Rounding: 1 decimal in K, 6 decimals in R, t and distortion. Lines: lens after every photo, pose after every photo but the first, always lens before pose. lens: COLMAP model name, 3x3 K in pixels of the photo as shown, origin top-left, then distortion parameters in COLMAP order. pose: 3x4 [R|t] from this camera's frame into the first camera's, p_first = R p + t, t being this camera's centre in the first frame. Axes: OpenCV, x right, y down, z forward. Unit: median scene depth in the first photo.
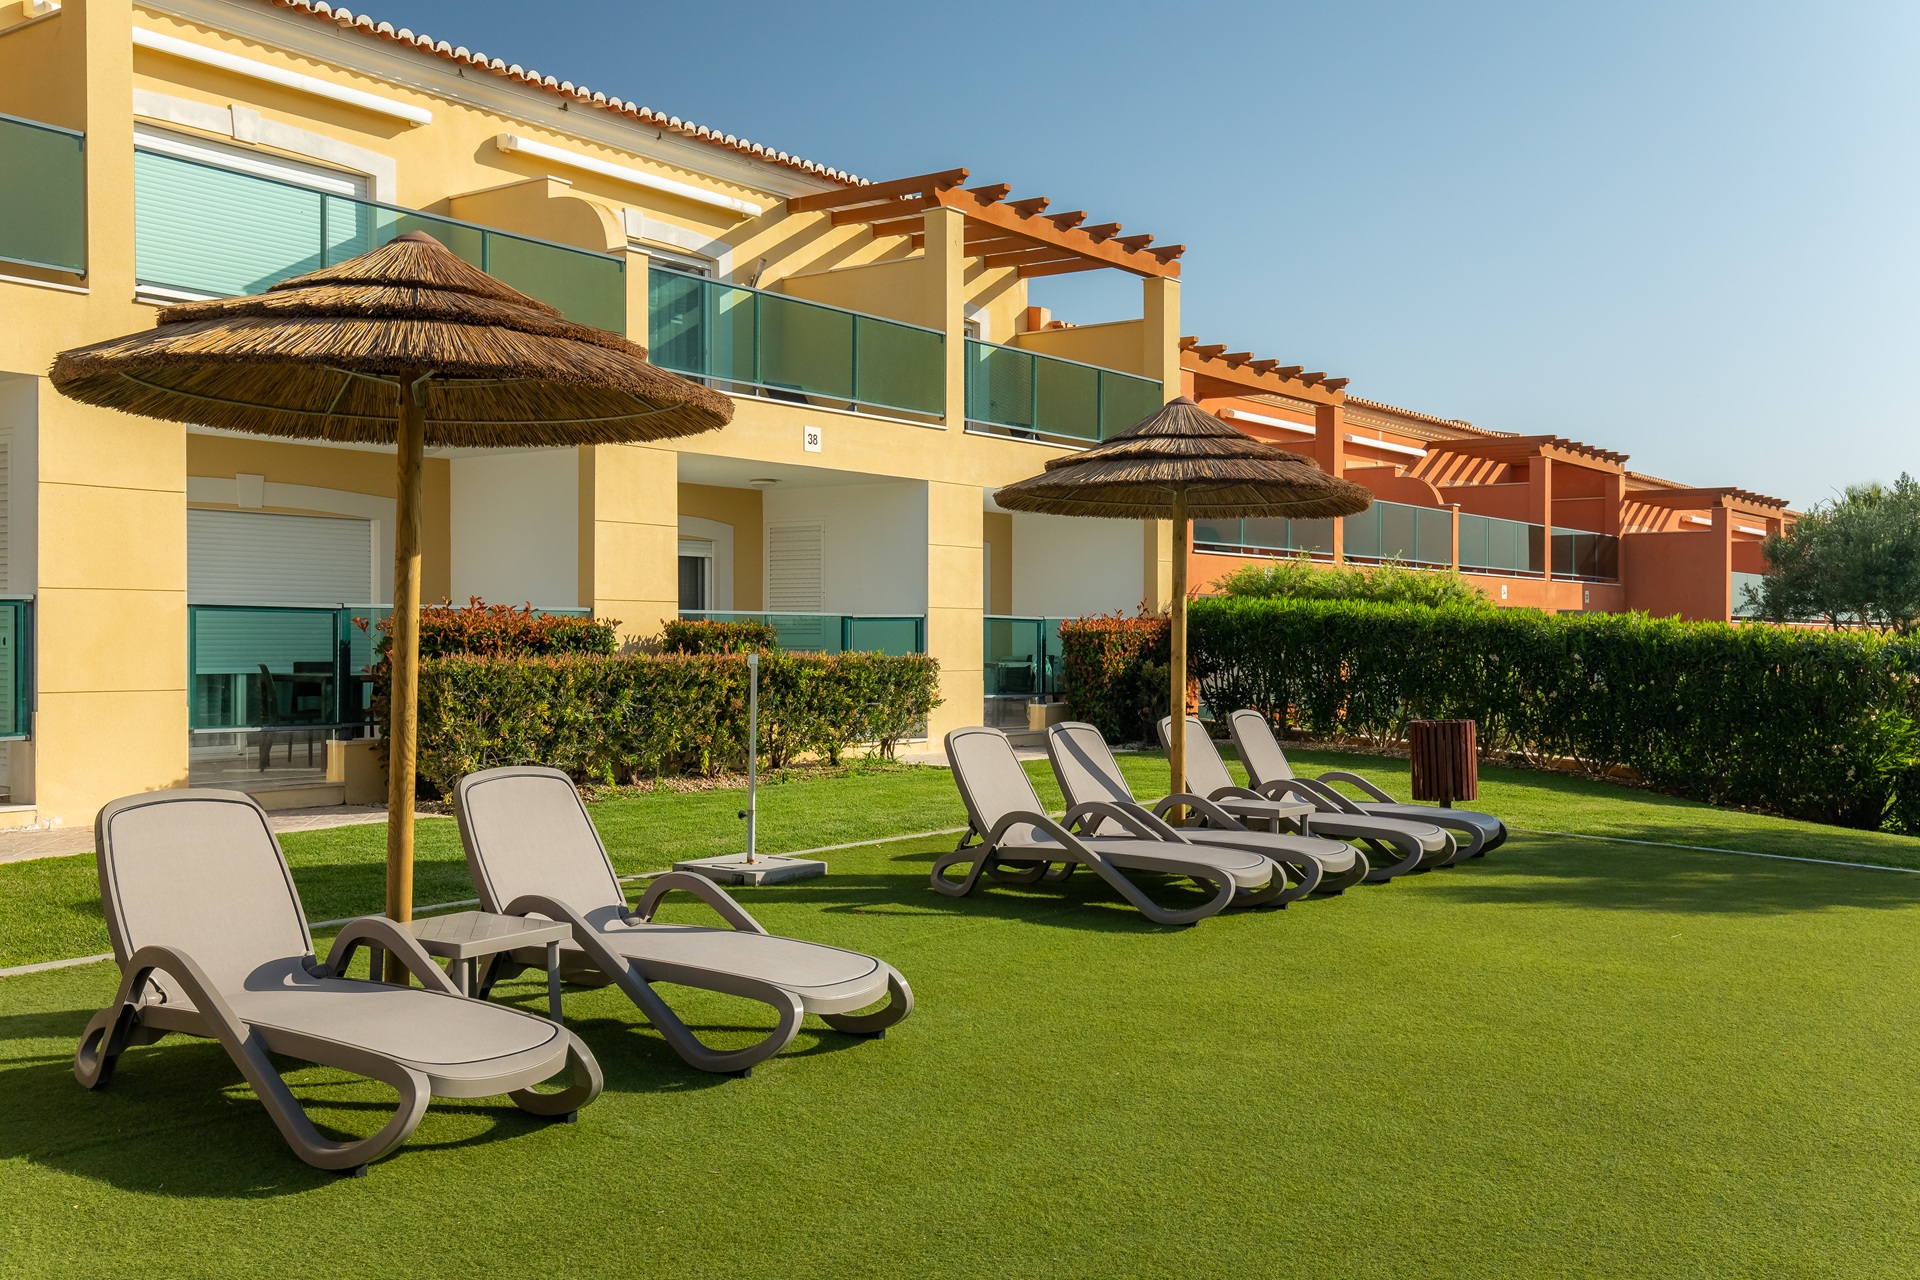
lens RADIAL K [[1746.5, 0, 971.3], [0, 1746.5, 631.5], [0, 0, 1]] dist [0.038353, 0.000000]
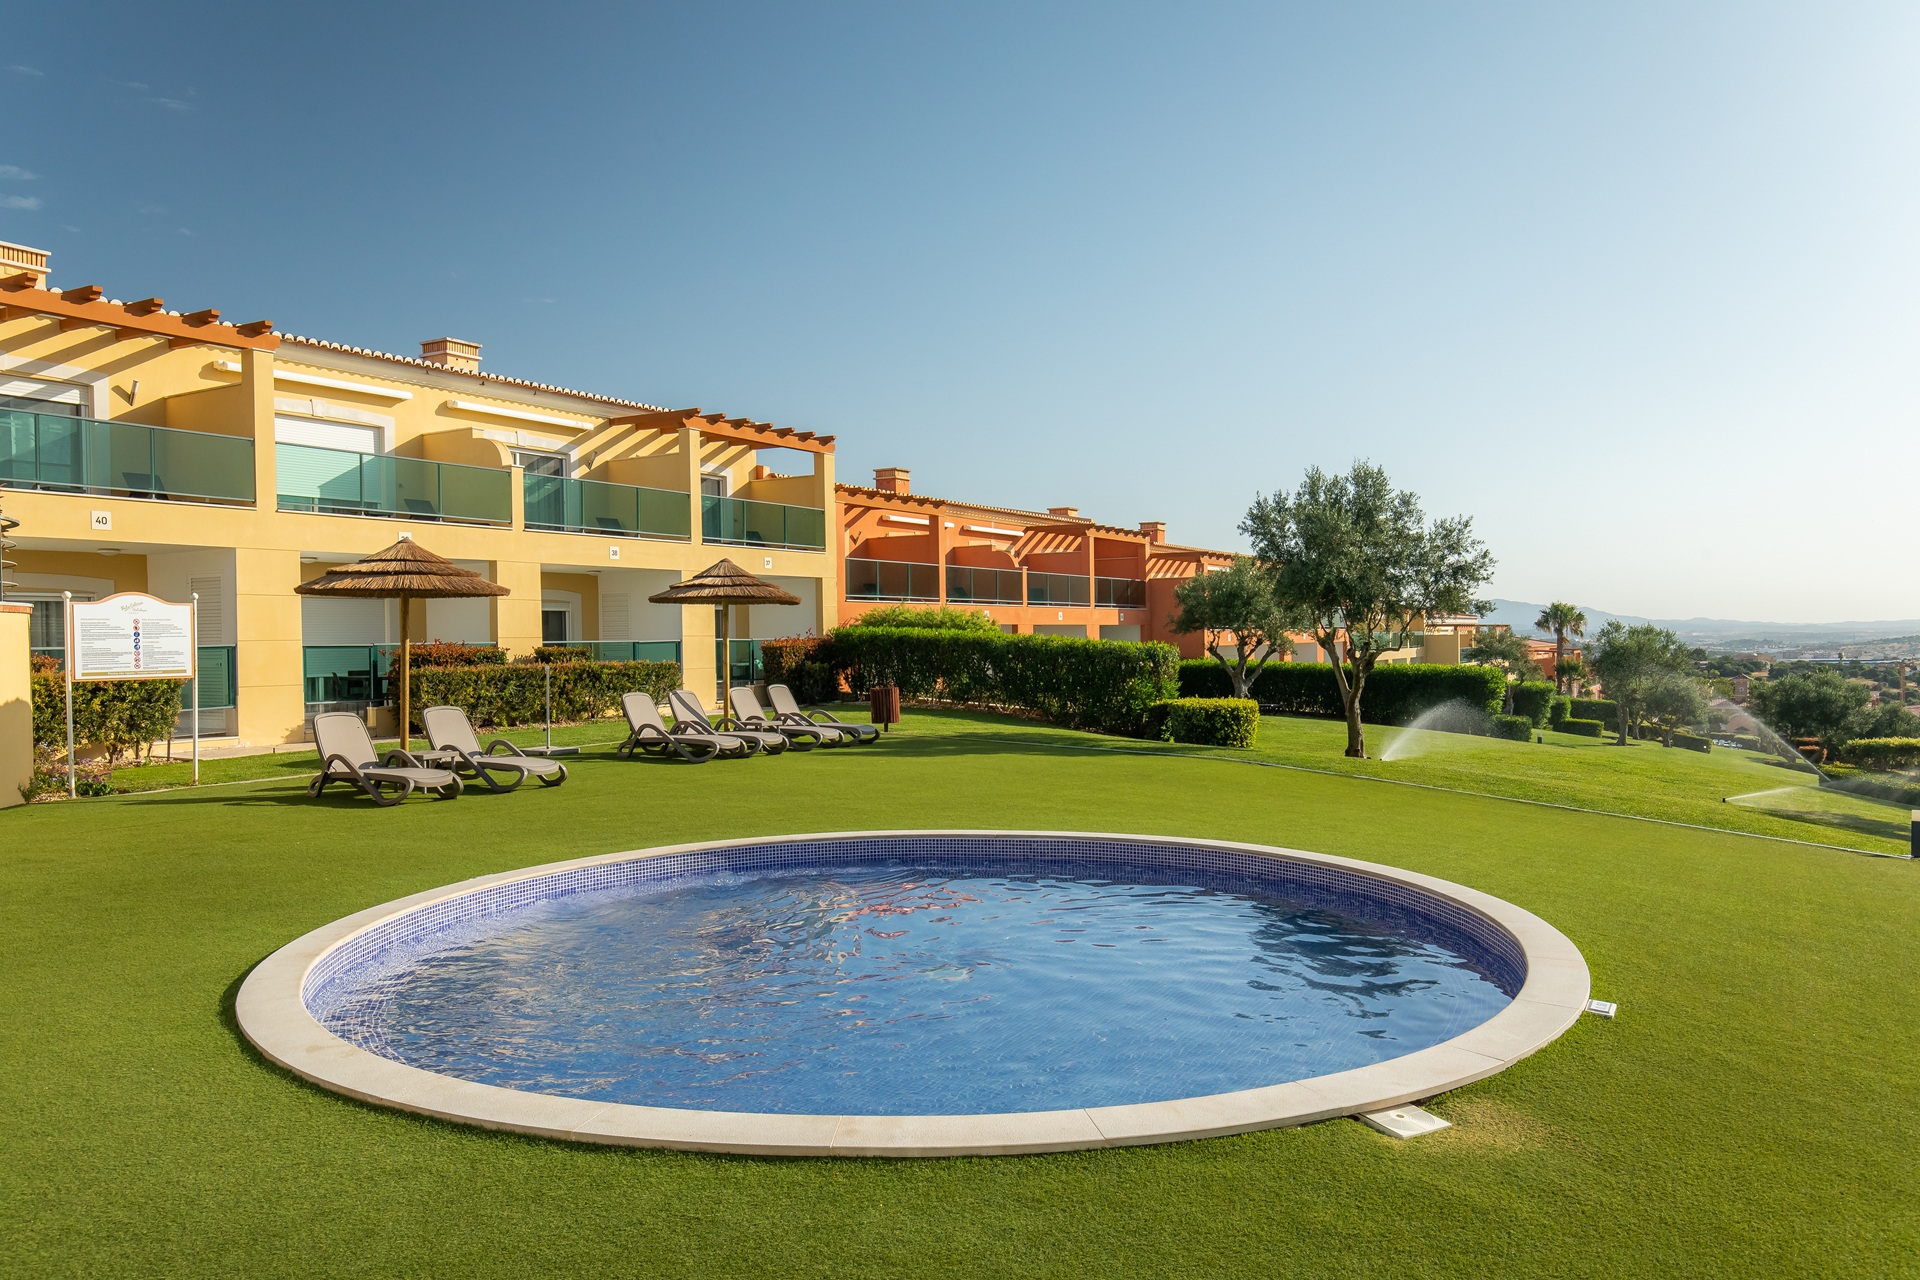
lens RADIAL K [[1342.4, 0, 976.1], [0, 1342.4, 649.8], [0, 0, 1]] dist [0.003882, 0.005695]
pose [[0.995652, -0.016585, 0.091663, 0.189928], [0.015447, 0.999795, 0.013111, -0.015408], [-0.091862, -0.011638, 0.995704, -0.594226]]
